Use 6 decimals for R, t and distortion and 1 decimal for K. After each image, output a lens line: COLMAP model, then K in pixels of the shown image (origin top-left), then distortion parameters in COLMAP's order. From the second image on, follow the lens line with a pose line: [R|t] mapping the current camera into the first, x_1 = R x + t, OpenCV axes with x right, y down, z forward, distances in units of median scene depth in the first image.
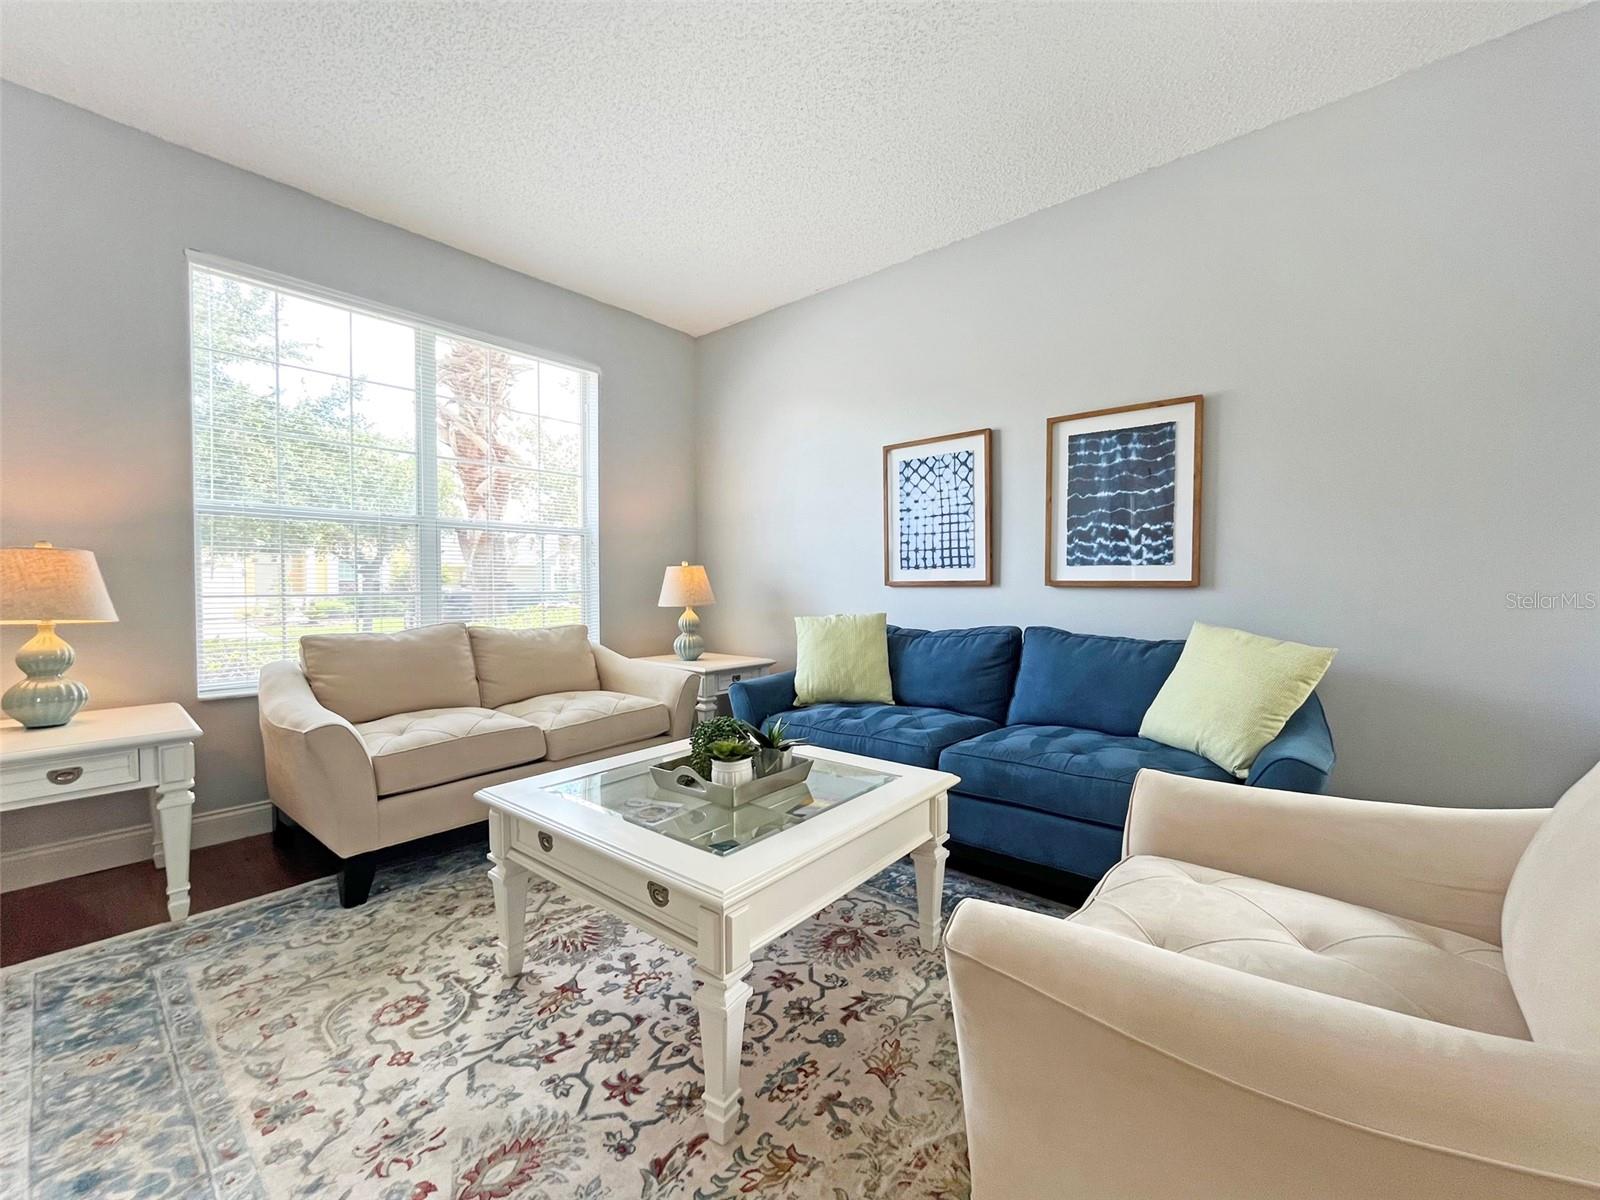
lens RADIAL K [[651.8, 0, 798.2], [0, 651.8, 597.7], [0, 0, 1]] dist [-0.001506, -0.000509]
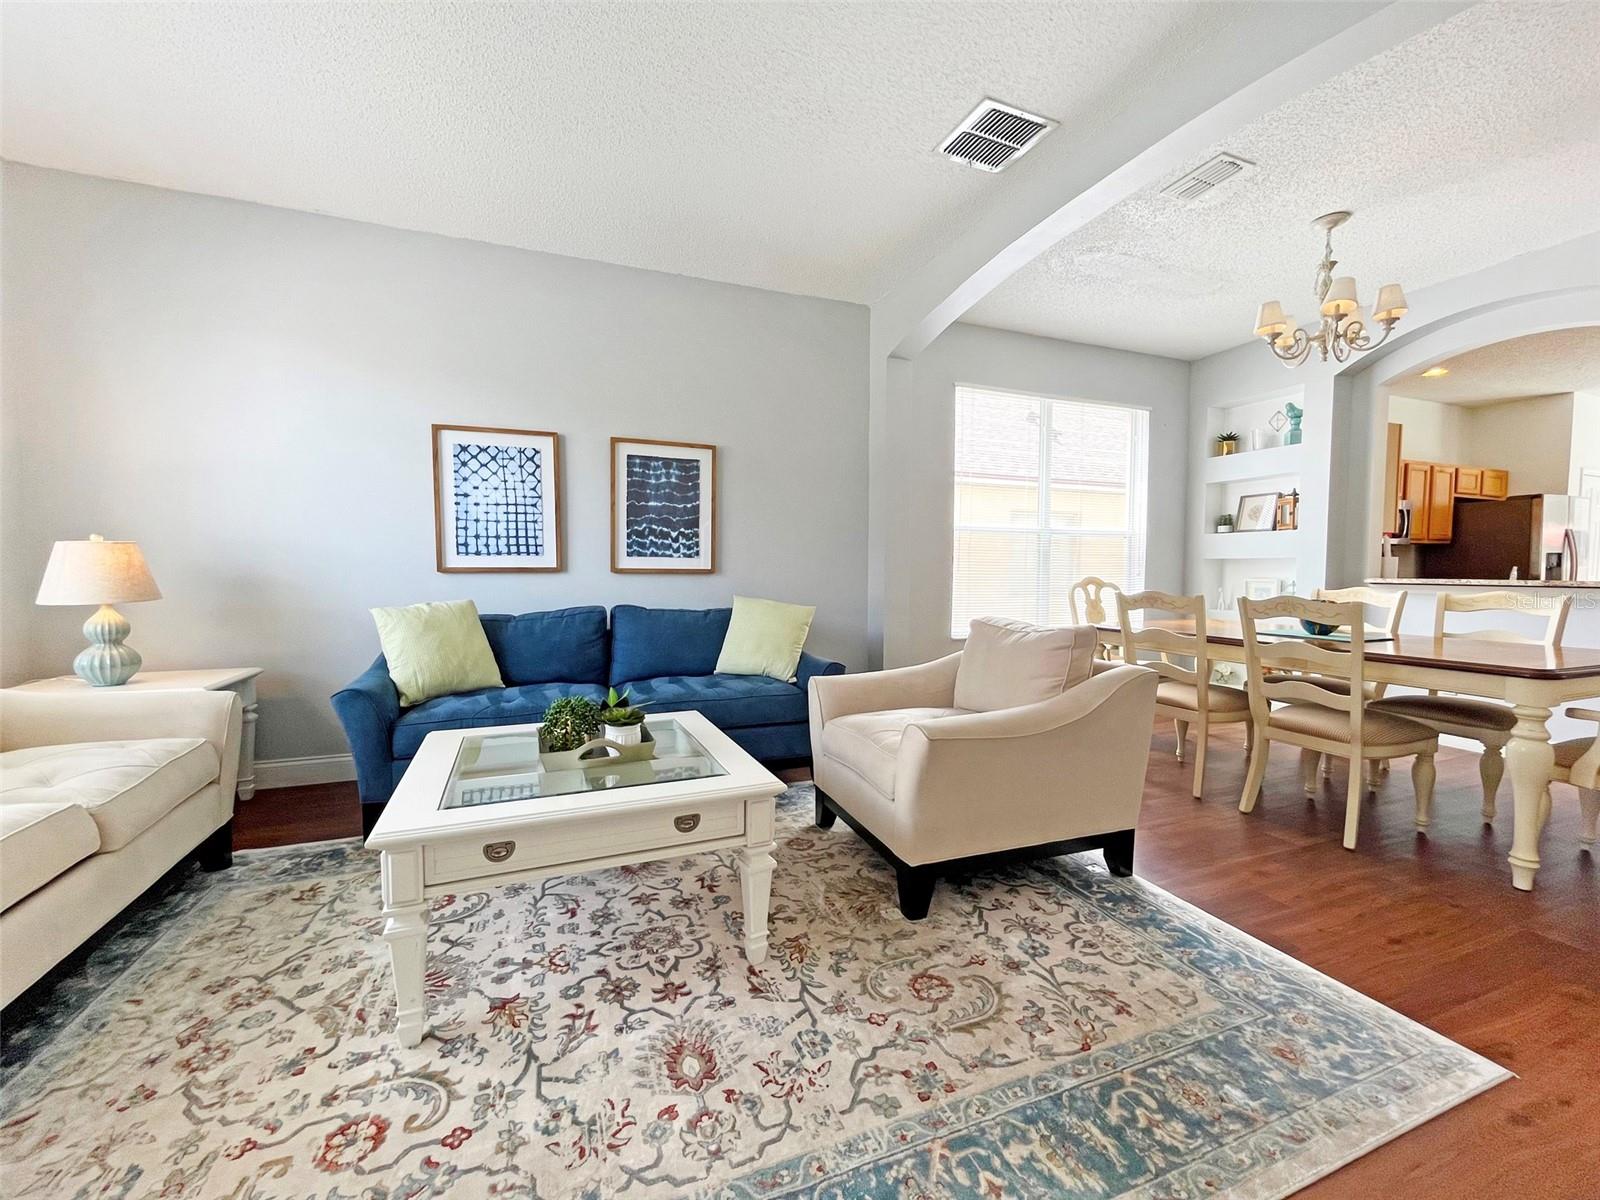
lens RADIAL K [[651.8, 0, 798.2], [0, 651.8, 597.7], [0, 0, 1]] dist [-0.001506, -0.000509]
pose [[0.466875, -0.036488, 0.883570, -0.568248], [0.011893, 0.999317, 0.034984, -0.009130], [-0.884243, -0.005825, 0.466990, 0.108937]]
